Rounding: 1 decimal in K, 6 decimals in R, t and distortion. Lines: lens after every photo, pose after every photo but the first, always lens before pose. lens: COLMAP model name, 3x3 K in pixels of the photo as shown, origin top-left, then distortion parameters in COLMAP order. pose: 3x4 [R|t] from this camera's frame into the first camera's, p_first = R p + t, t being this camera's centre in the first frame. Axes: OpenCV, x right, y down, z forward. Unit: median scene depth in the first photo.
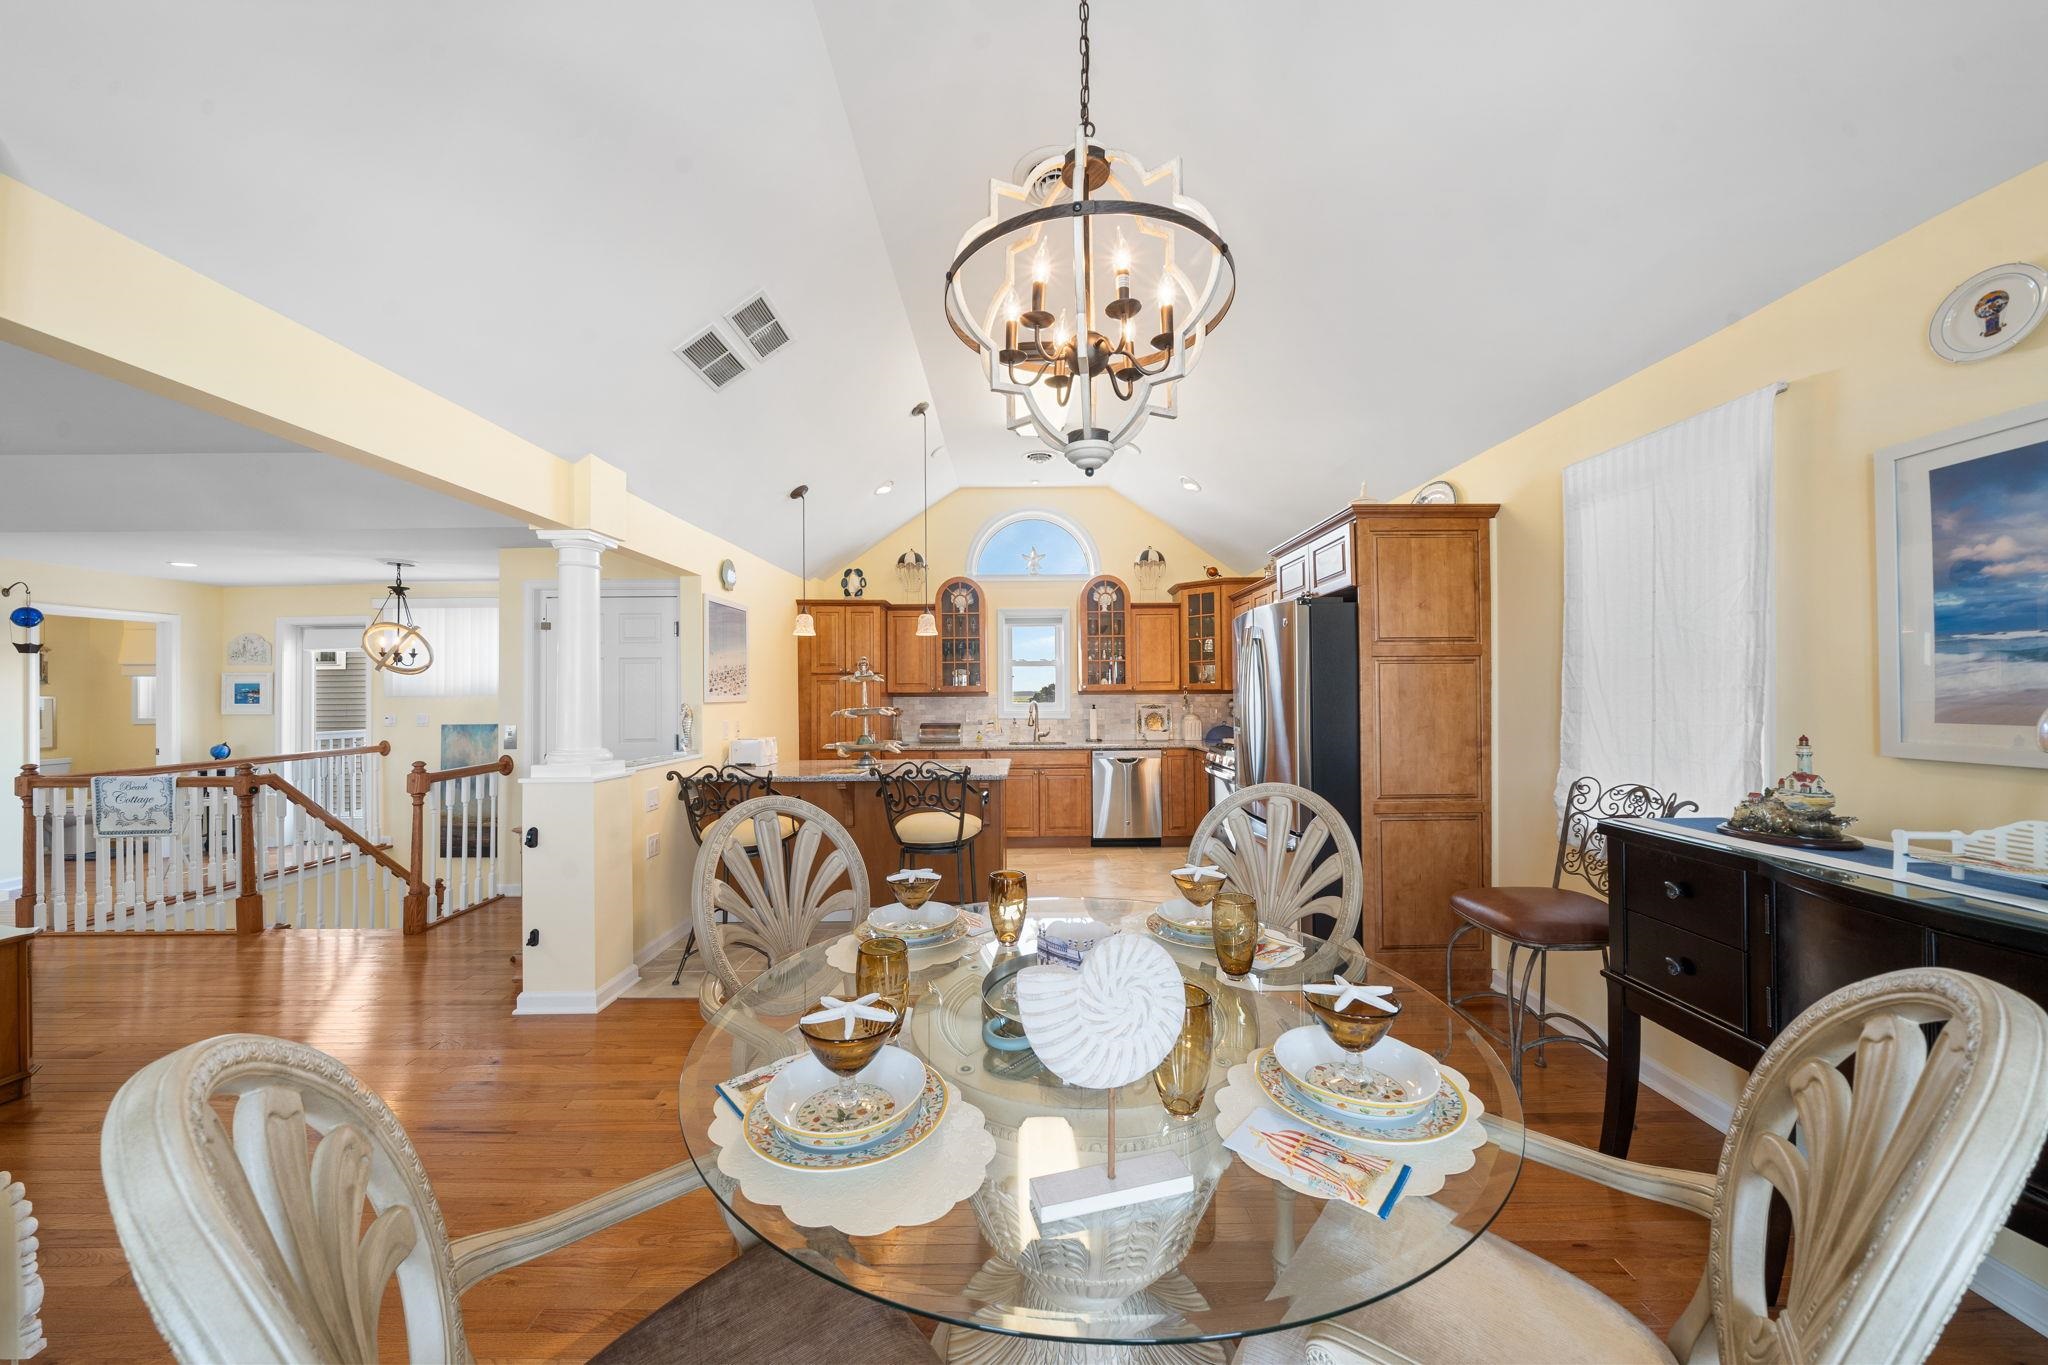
lens RADIAL K [[701.6, 0, 1020.4], [0, 701.6, 686.3], [0, 0, 1]] dist [-0.004474, -0.000065]
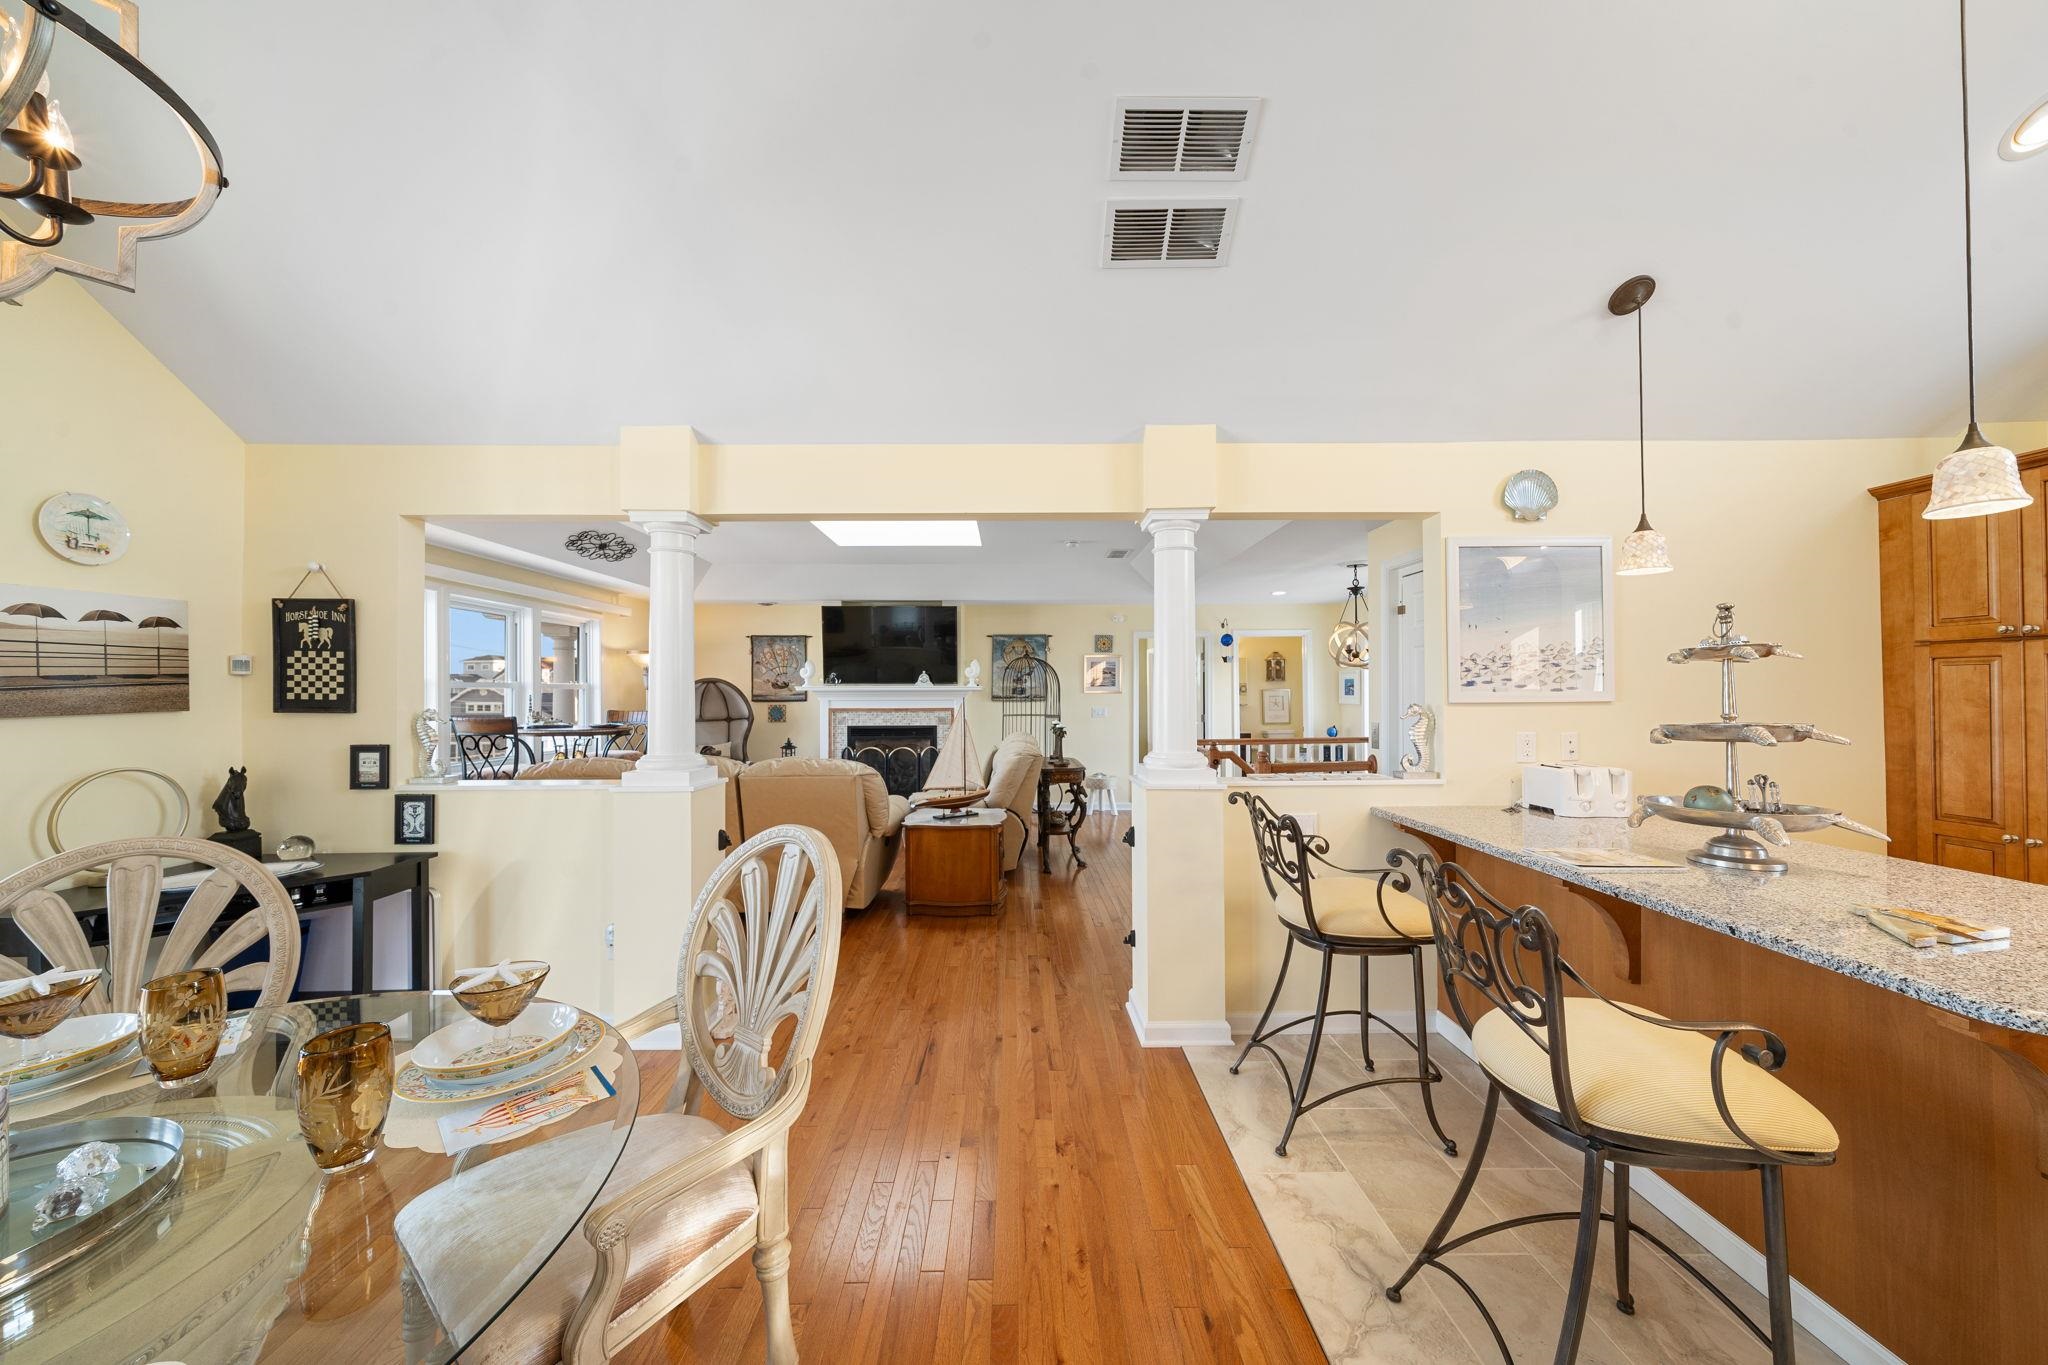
lens RADIAL K [[701.6, 0, 1020.4], [0, 701.6, 686.3], [0, 0, 1]] dist [-0.004474, -0.000065]
pose [[0.014619, -0.001566, -0.999892, 0.179531], [0.016272, 0.999867, -0.001328, 0.001590], [0.999761, -0.016250, 0.014643, 0.519271]]
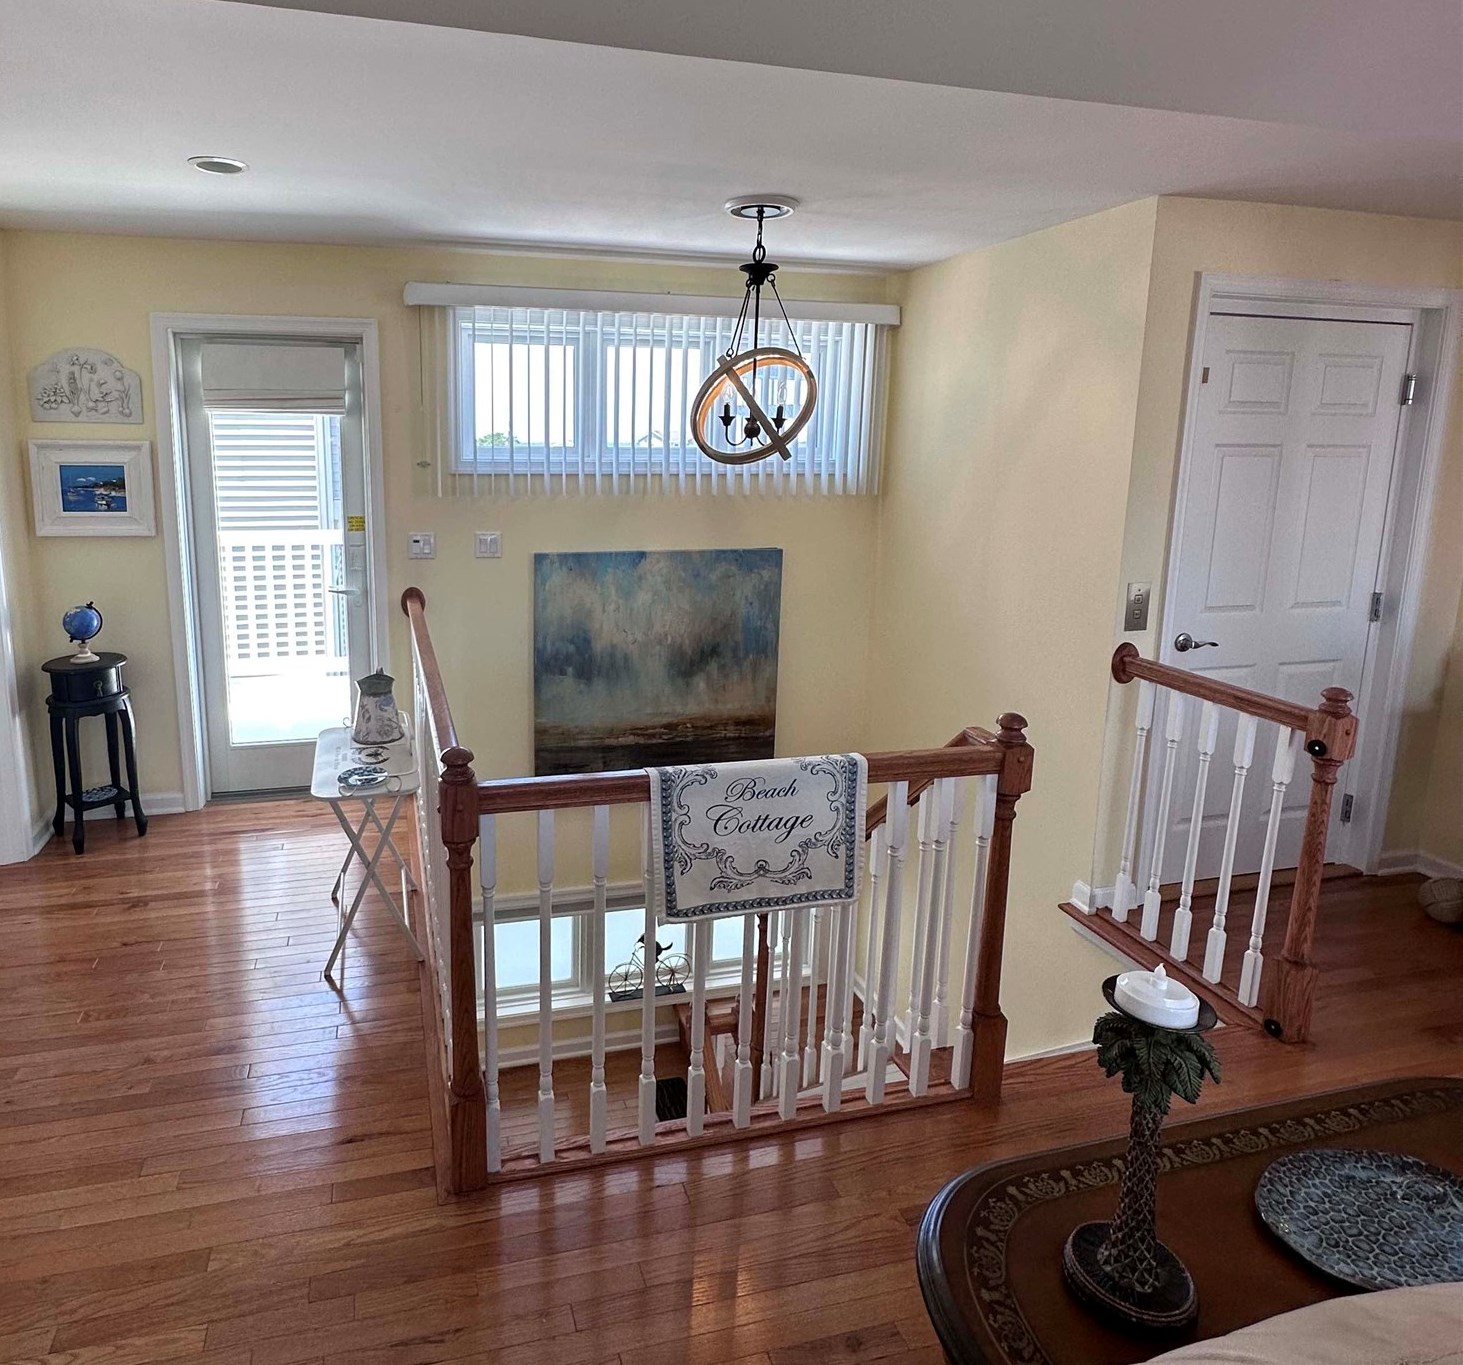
lens RADIAL K [[910.7, 0, 600.7], [0, 910.7, 598.7], [0, 0, 1]] dist [-0.000414, -0.000063]
pose [[0.970964, -0.023697, 0.238048, -1.235149], [-0.018513, 0.984654, 0.173534, -0.035477], [-0.238507, -0.172902, 0.955625, 0.476228]]
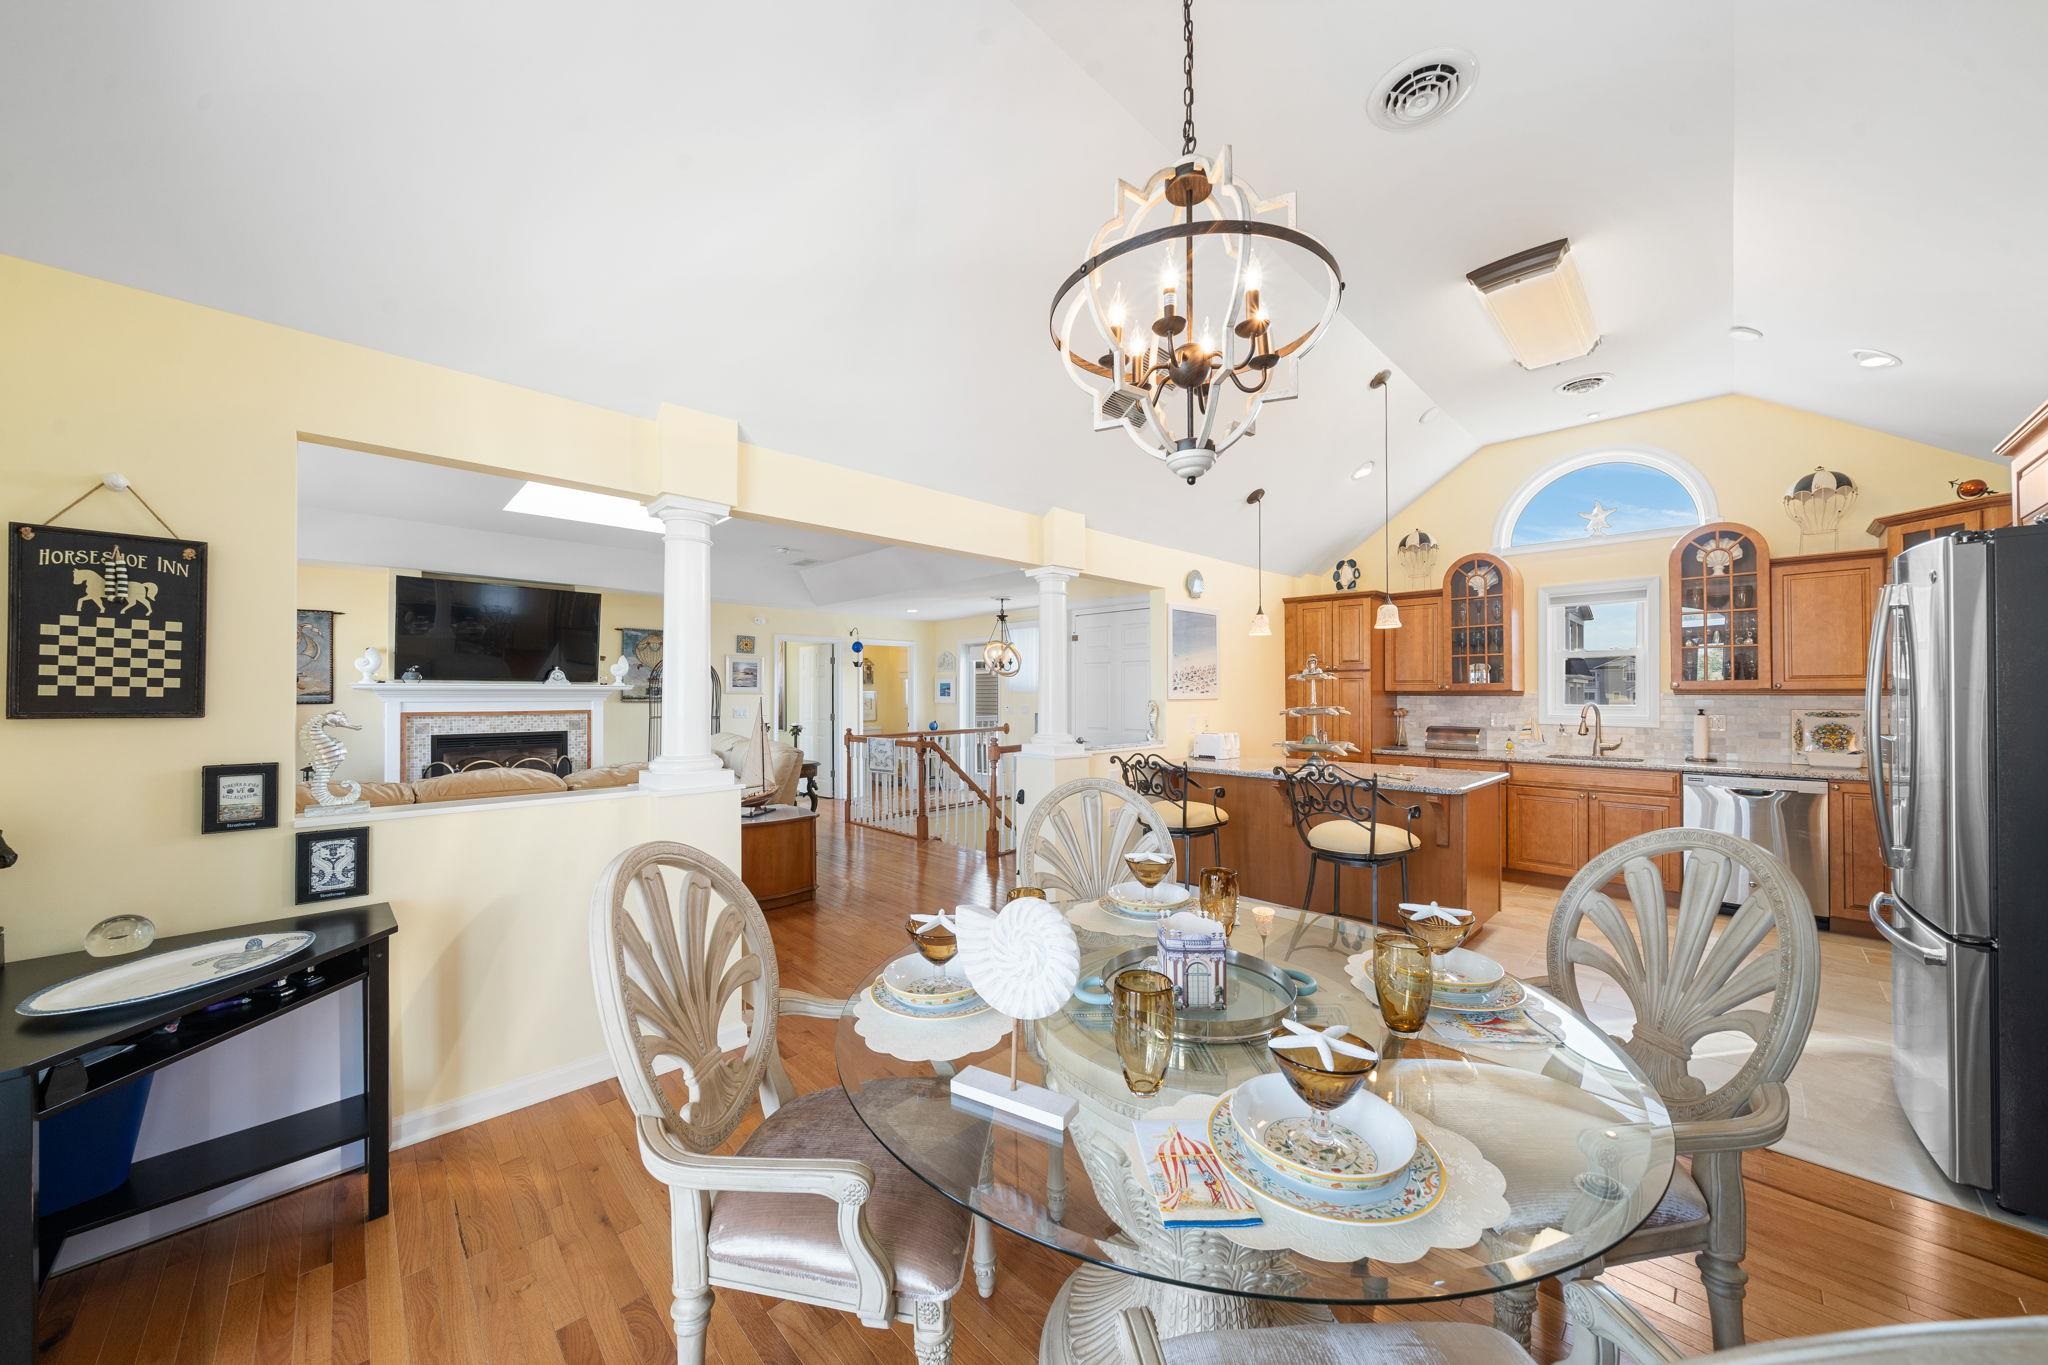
lens RADIAL K [[706.3, 0, 1024.9], [0, 706.3, 690.4], [0, 0, 1]] dist [-0.000675, -0.000099]
pose [[0.704119, 0.003910, -0.710071, 0.176070], [0.003614, 0.999952, 0.009090, -0.002410], [0.710072, -0.008966, 0.704072, 0.024807]]
